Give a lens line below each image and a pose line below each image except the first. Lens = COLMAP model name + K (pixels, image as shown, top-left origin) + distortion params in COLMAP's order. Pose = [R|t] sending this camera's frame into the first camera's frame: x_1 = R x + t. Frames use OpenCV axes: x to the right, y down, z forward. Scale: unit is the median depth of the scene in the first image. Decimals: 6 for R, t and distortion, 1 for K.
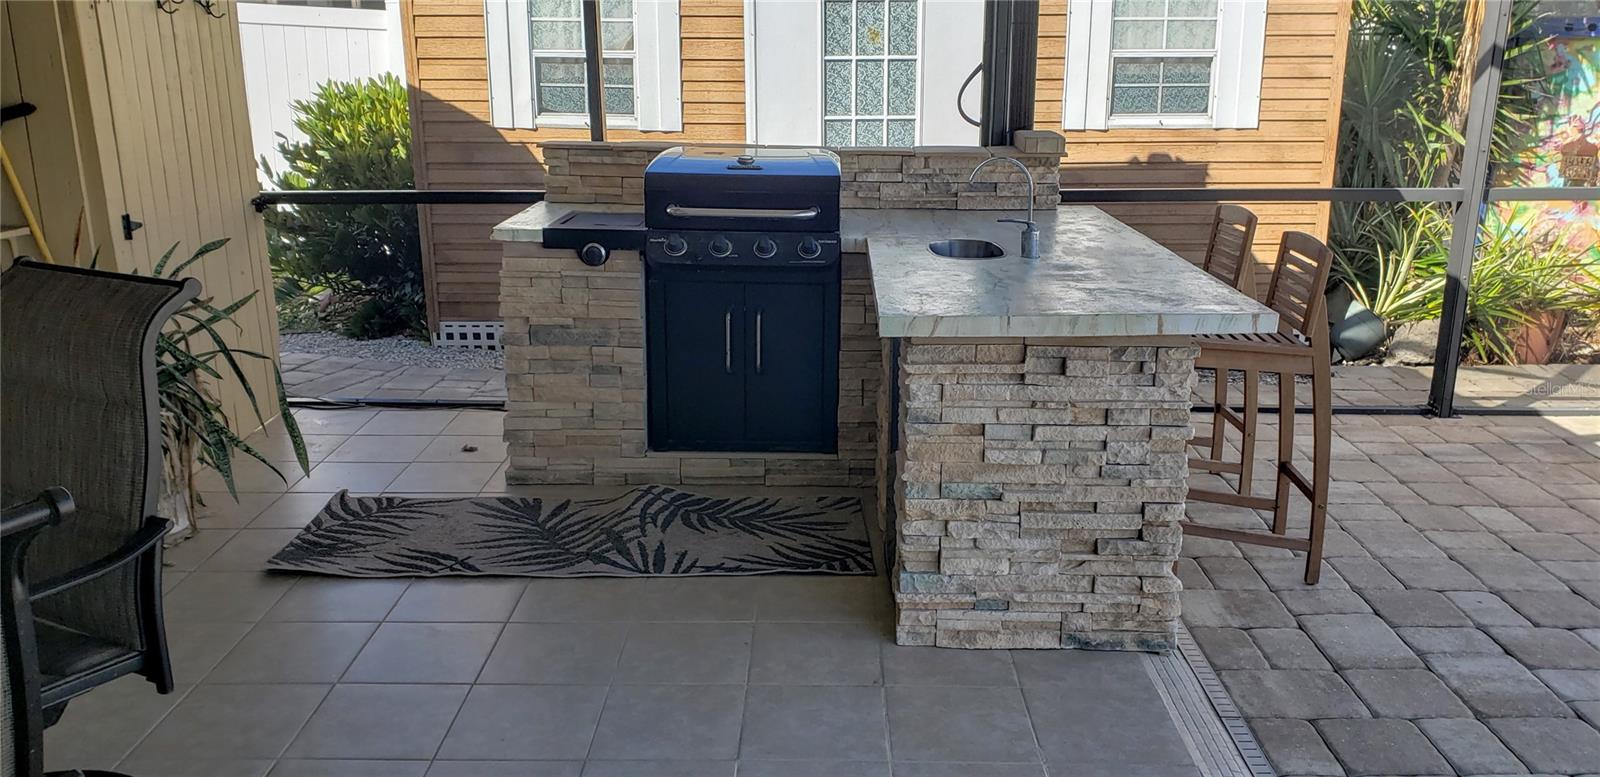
lens RADIAL K [[1248.6, 0, 790.7], [0, 1248.6, 390.2], [0, 0, 1]] dist [0.096967, -0.178642]
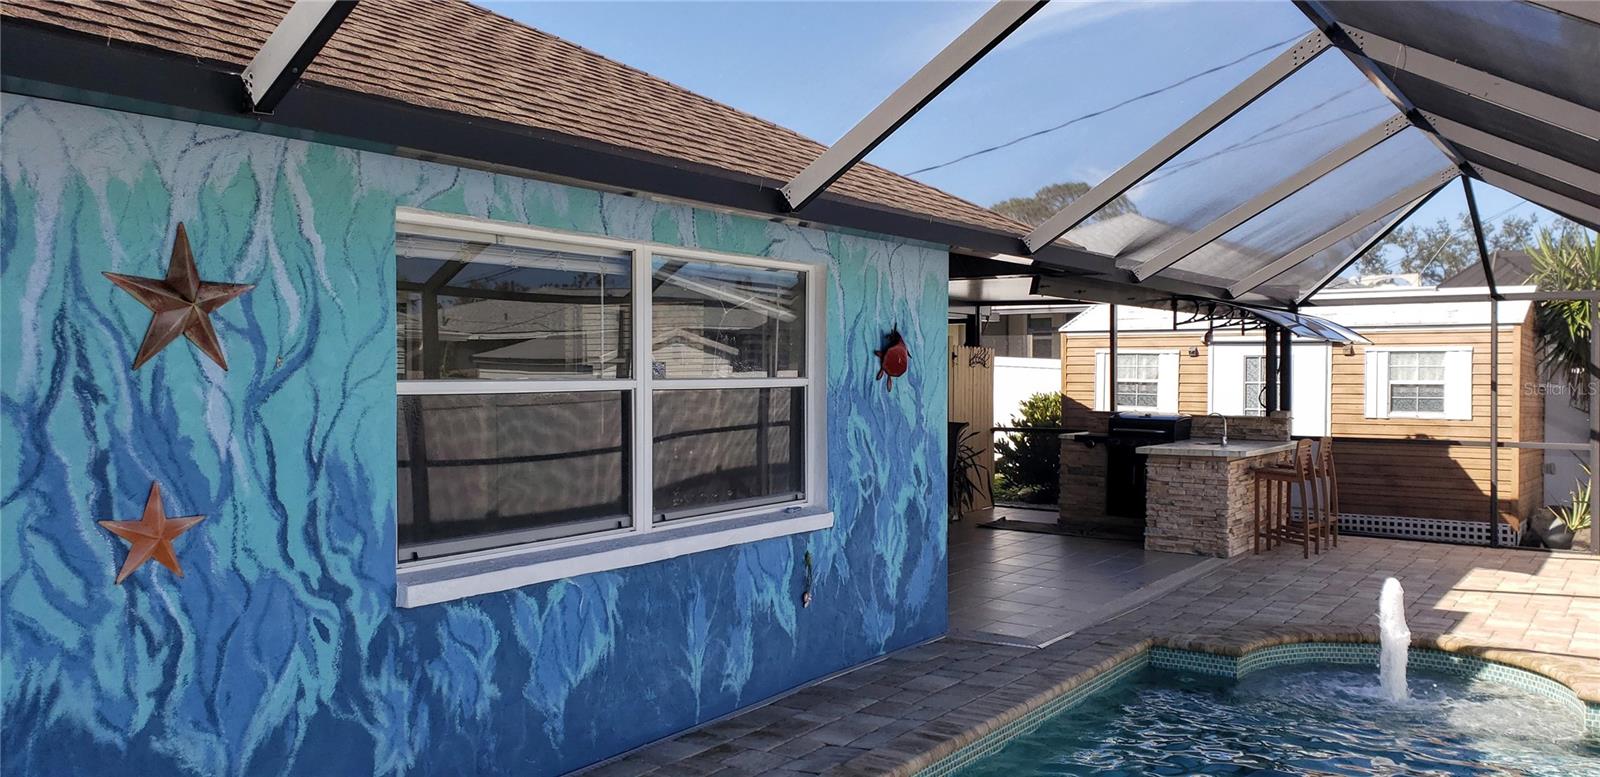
lens RADIAL K [[1248.6, 0, 790.7], [0, 1248.6, 390.2], [0, 0, 1]] dist [0.096967, -0.178642]
pose [[0.828498, 0.011675, -0.559871, 0.601165], [-0.154090, 0.965941, -0.207880, 0.324962], [0.538375, 0.258498, 0.802079, -1.177852]]
